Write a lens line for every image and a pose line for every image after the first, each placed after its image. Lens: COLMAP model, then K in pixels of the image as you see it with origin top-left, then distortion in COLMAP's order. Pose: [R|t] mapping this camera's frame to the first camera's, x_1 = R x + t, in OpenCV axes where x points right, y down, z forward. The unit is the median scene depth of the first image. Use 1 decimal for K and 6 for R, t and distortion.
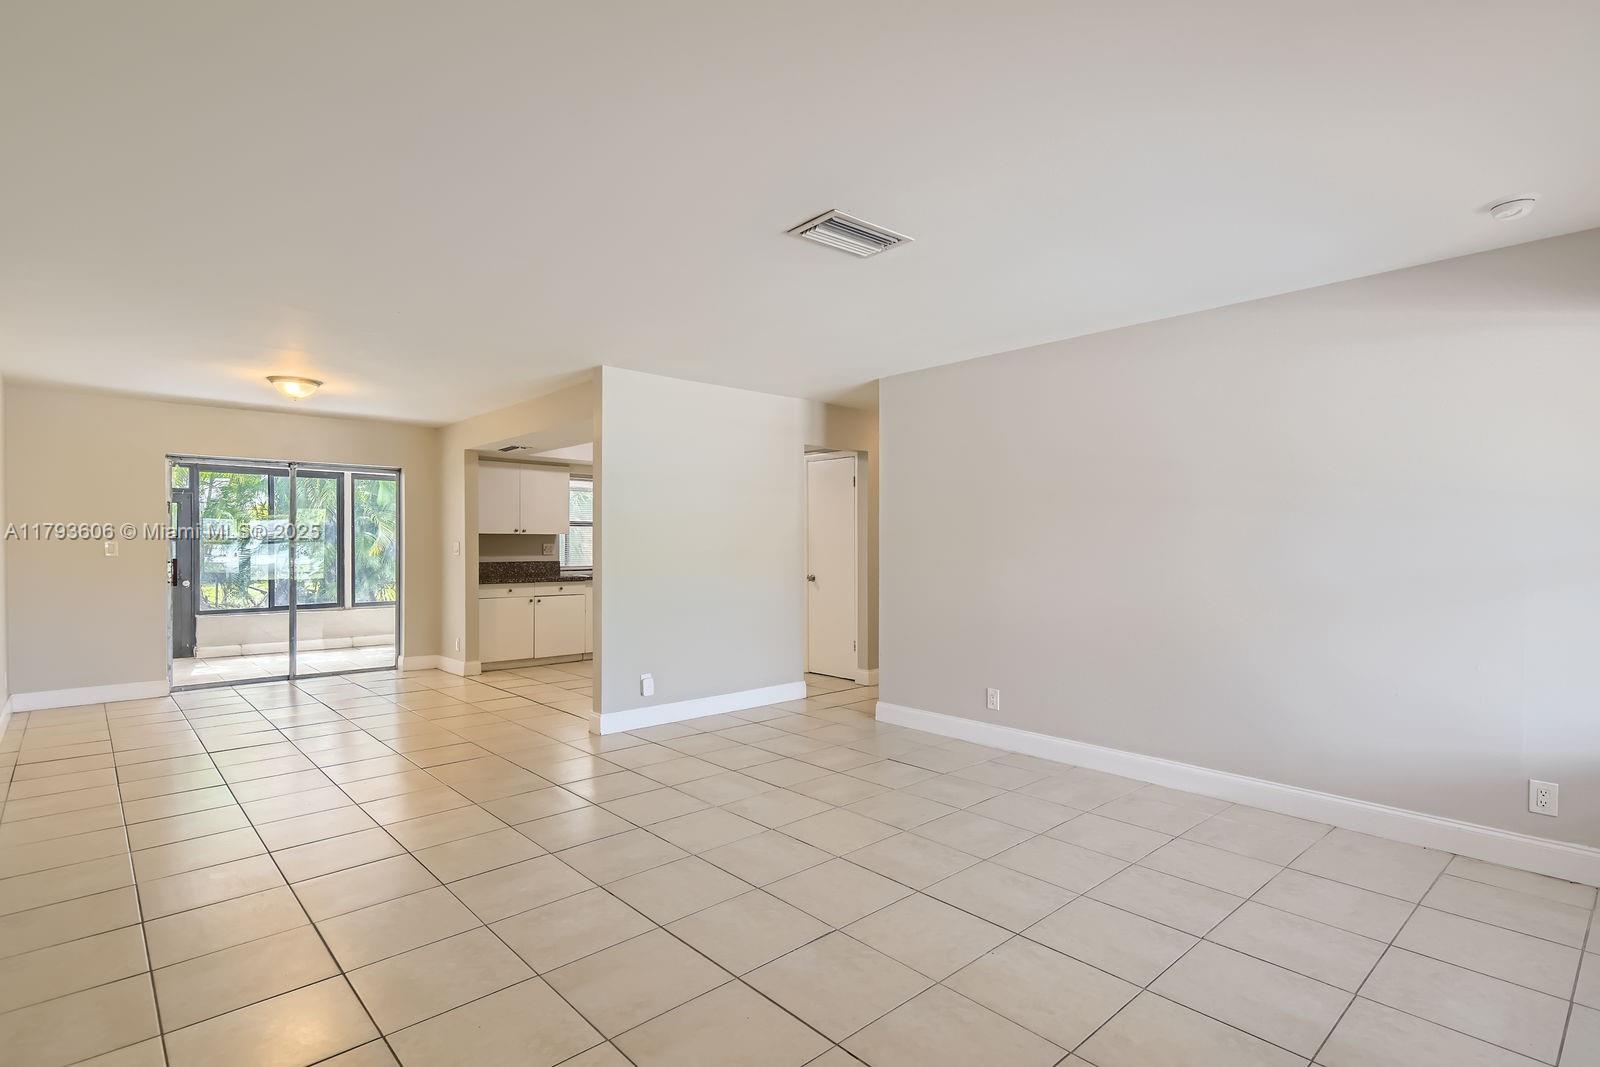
lens RADIAL K [[792.2, 0, 807.2], [0, 792.2, 535.6], [0, 0, 1]] dist [0.029016, -0.002705]
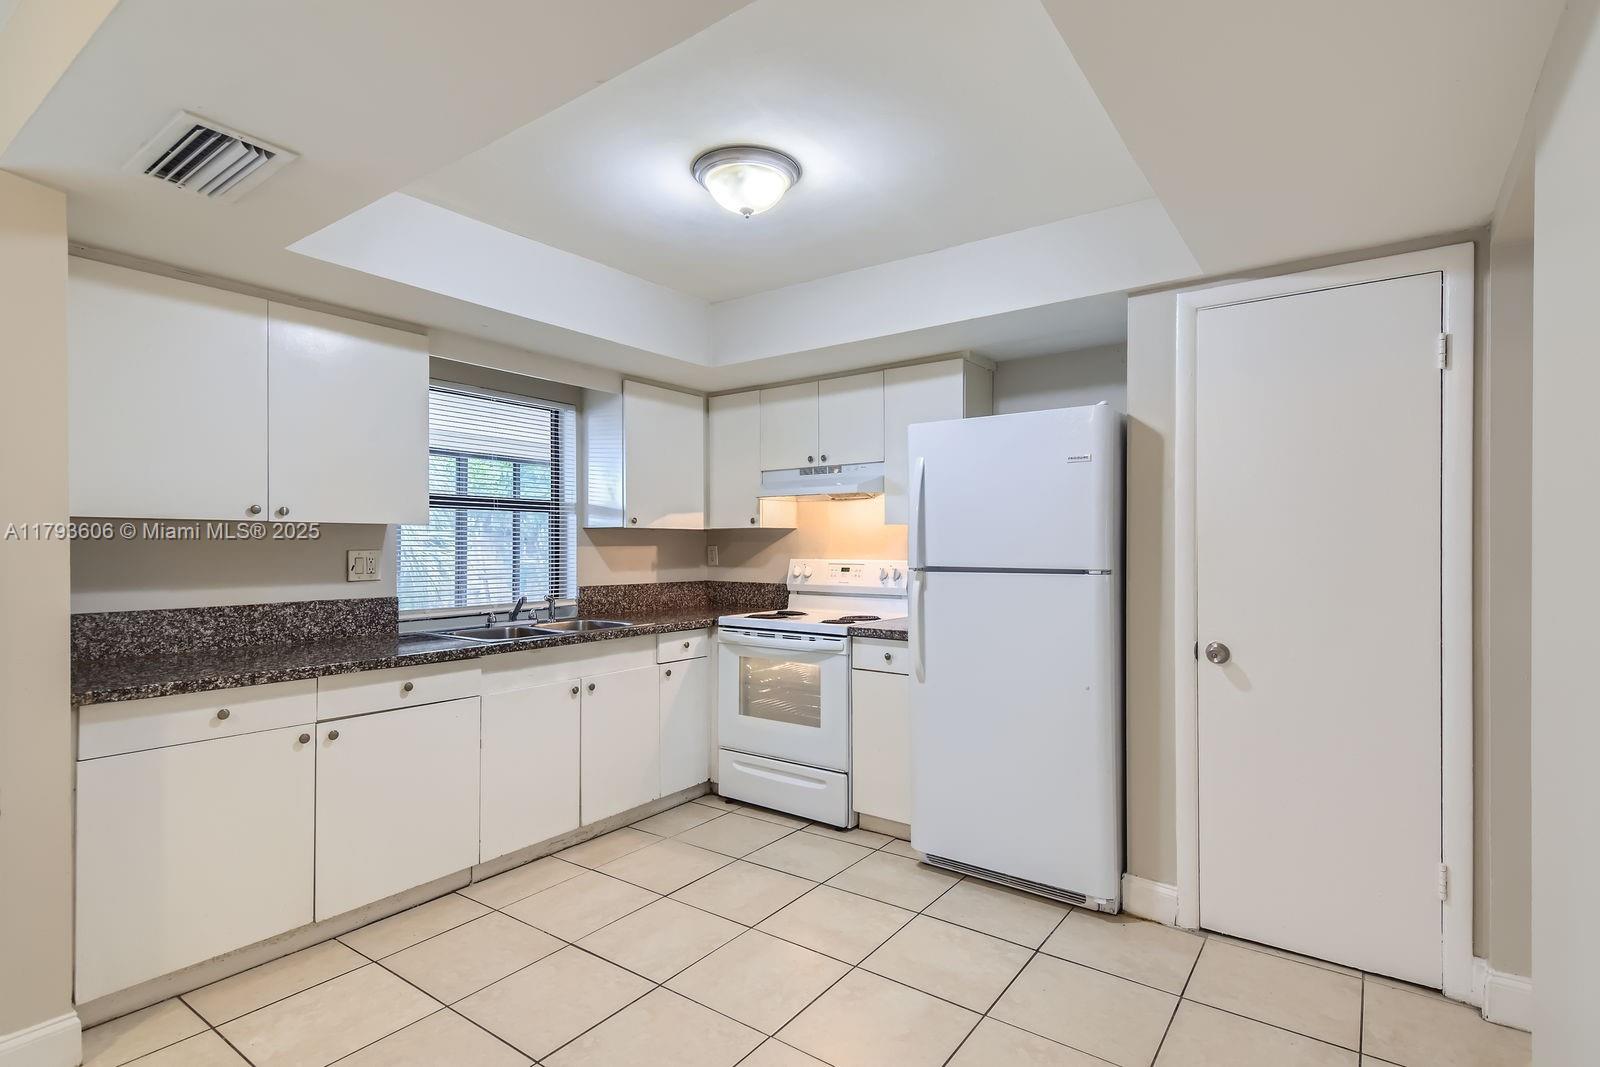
lens RADIAL K [[792.2, 0, 802.5], [0, 792.2, 540.9], [0, 0, 1]] dist [0.029016, -0.002705]
pose [[0.980648, 0.000485, 0.195781, -0.214730], [-0.000963, 0.999997, 0.002343, 0.004851], [-0.195779, -0.002486, 0.980645, 0.644991]]
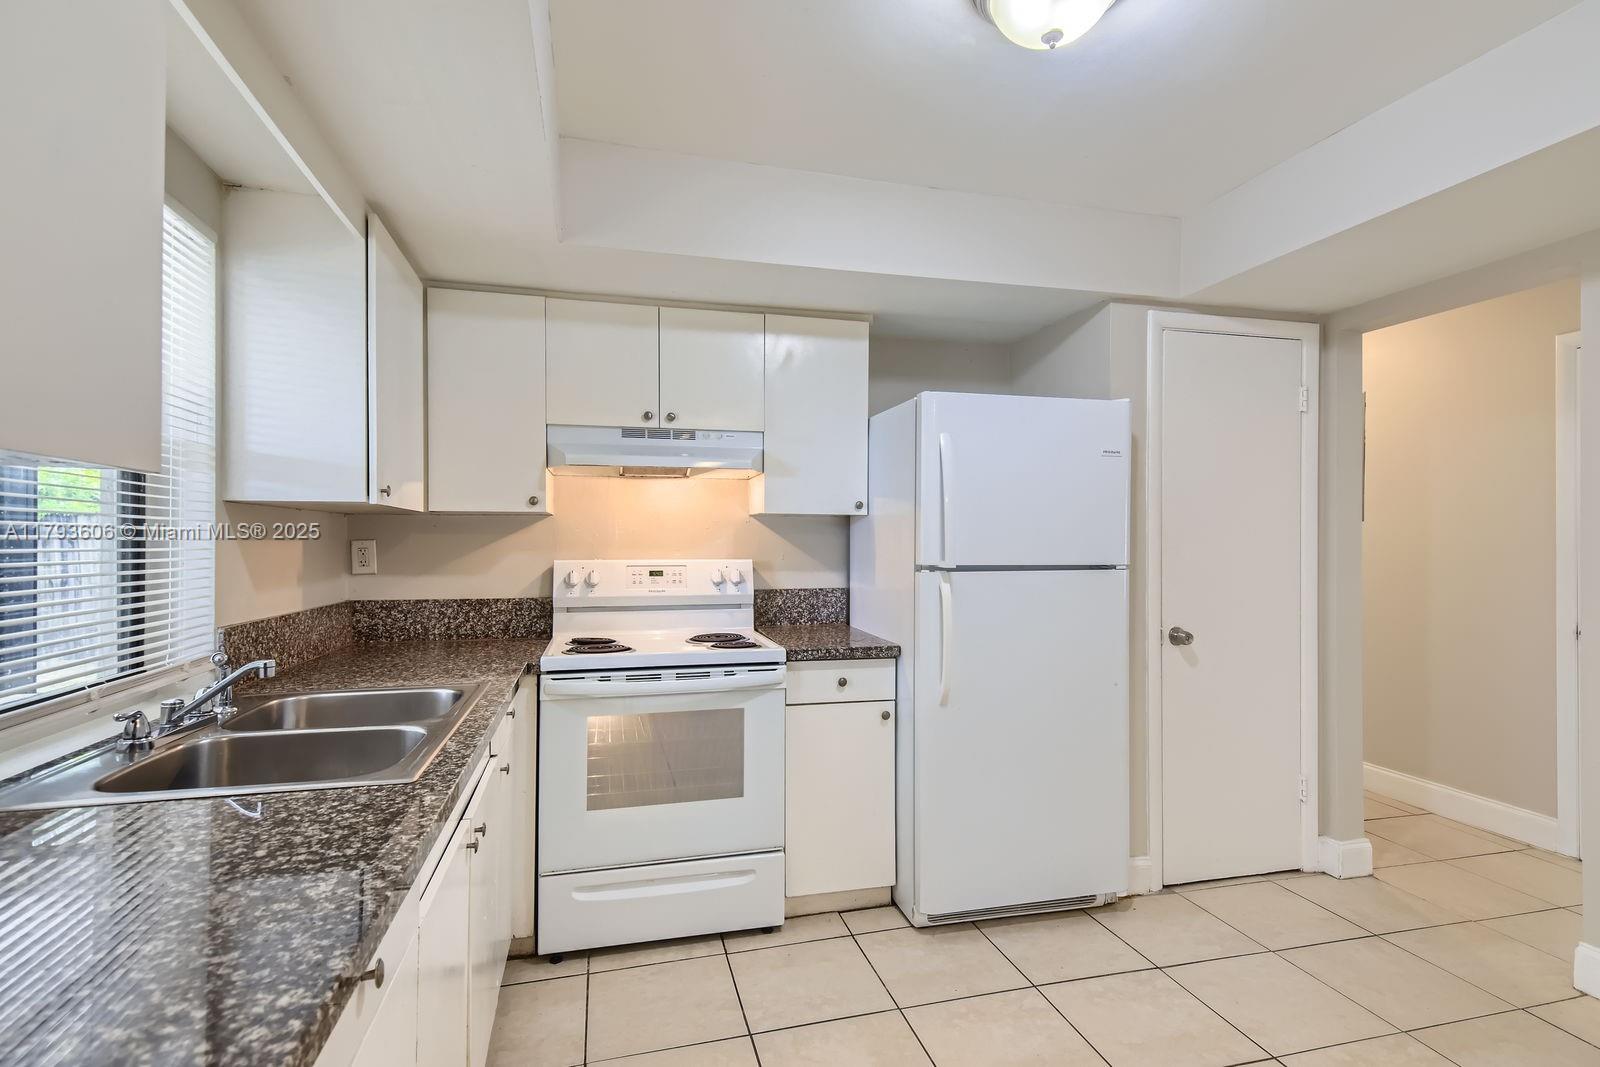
lens RADIAL K [[792.2, 0, 807.3], [0, 792.2, 536.2], [0, 0, 1]] dist [0.029016, -0.002705]
pose [[0.460499, 0.006719, 0.887635, -0.382448], [-0.008998, 0.999955, -0.002901, 0.007461], [-0.887615, -0.006651, 0.460539, 0.903039]]
